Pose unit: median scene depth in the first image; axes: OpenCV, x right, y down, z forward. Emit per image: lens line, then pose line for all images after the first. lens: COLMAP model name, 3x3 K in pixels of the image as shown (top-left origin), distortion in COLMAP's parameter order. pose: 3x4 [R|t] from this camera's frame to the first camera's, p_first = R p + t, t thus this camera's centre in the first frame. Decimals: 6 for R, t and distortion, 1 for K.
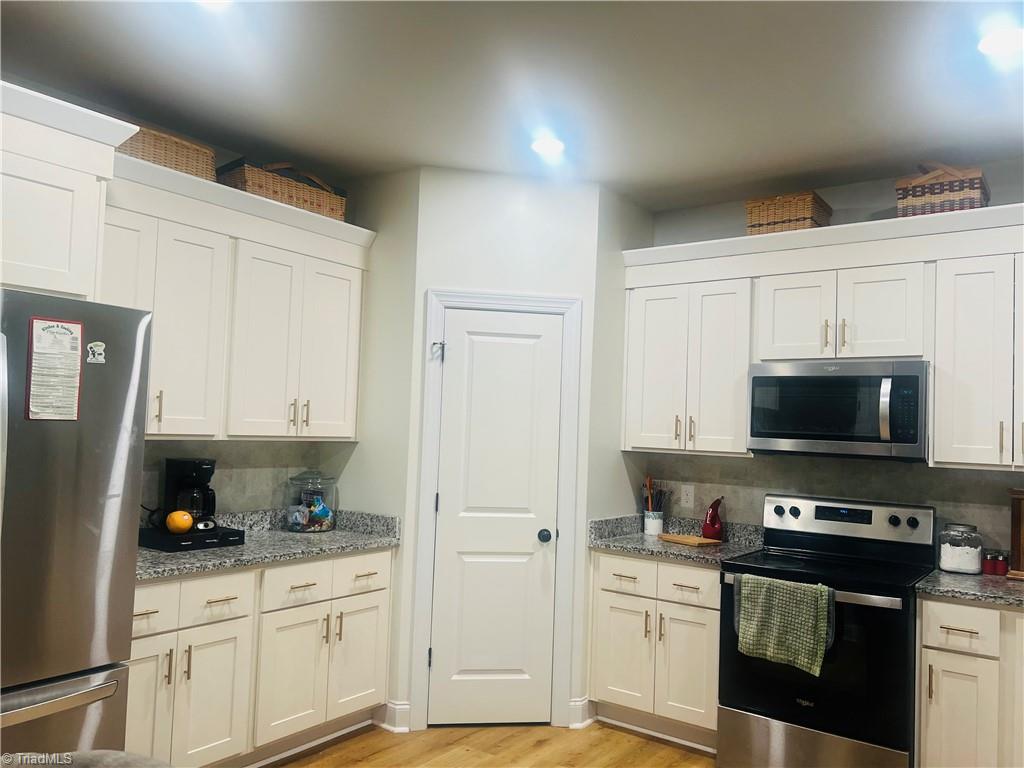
lens RADIAL K [[783.0, 0, 530.1], [0, 783.0, 395.8], [0, 0, 1]] dist [0.052713, -0.068772]
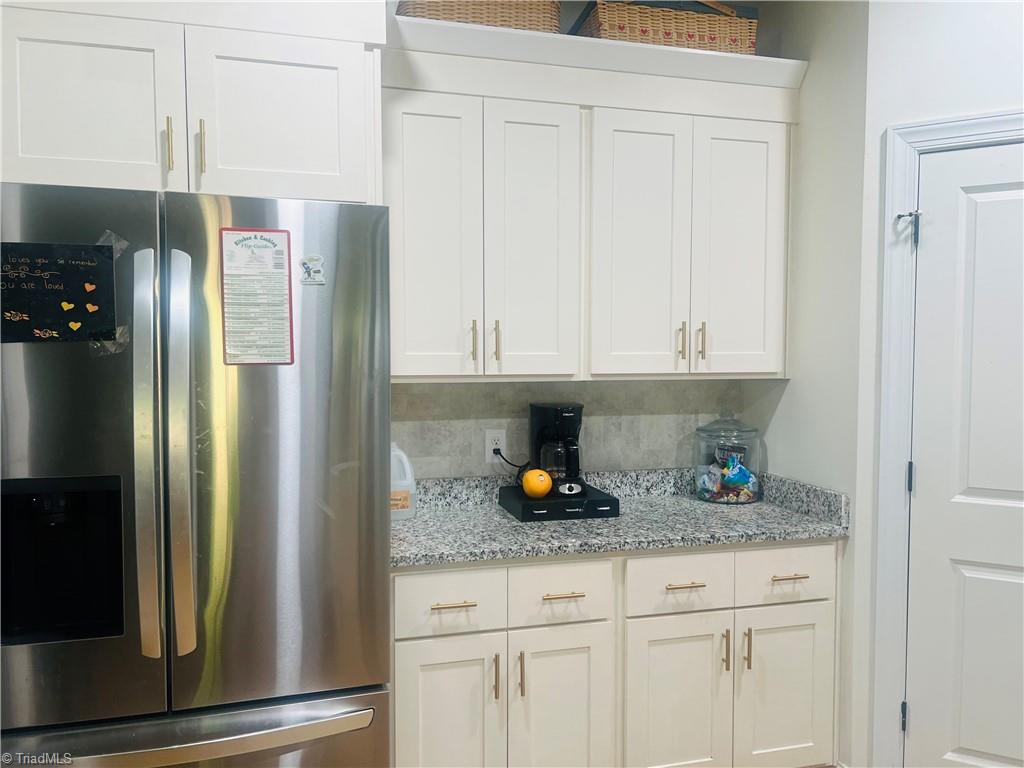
lens RADIAL K [[783.0, 0, 508.0], [0, 783.0, 389.5], [0, 0, 1]] dist [0.052713, -0.068772]
pose [[0.772235, -0.003494, -0.635327, 0.033238], [0.054607, 0.996649, 0.060893, 0.013288], [0.632986, -0.081717, 0.769839, 0.338523]]
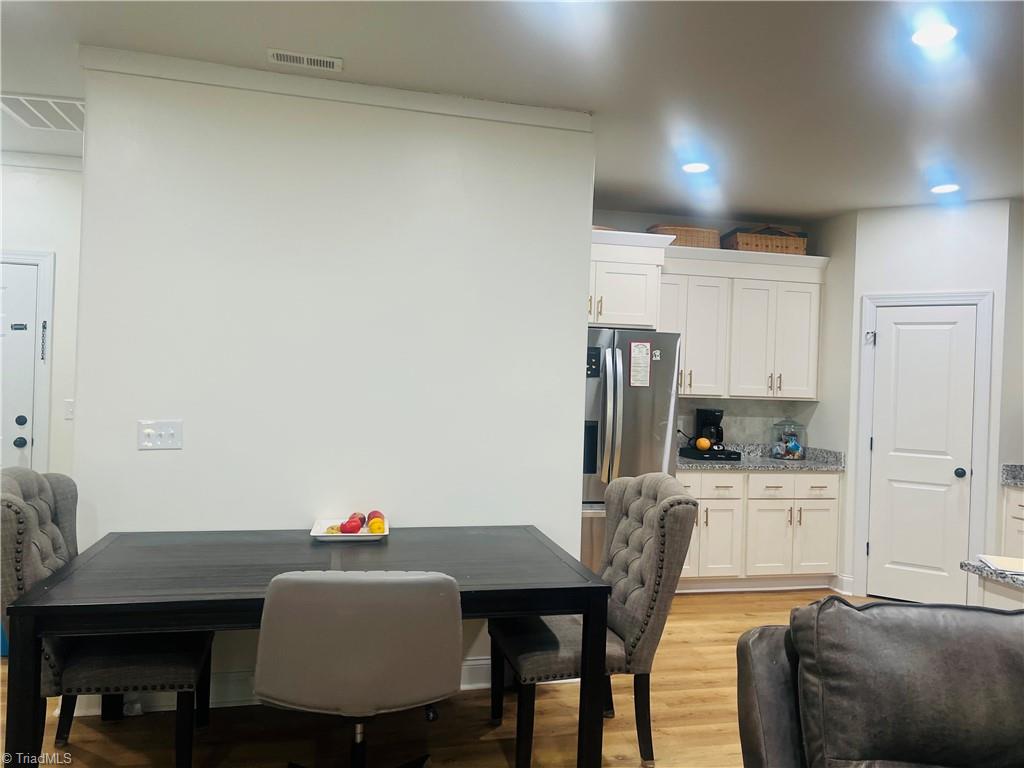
lens RADIAL K [[783.0, 0, 515.0], [0, 783.0, 382.4], [0, 0, 1]] dist [0.052713, -0.068772]
pose [[0.761082, -0.007667, -0.648610, 0.335515], [0.022818, 0.999628, 0.014960, -0.013013], [0.648254, -0.026186, 0.760974, -0.542100]]
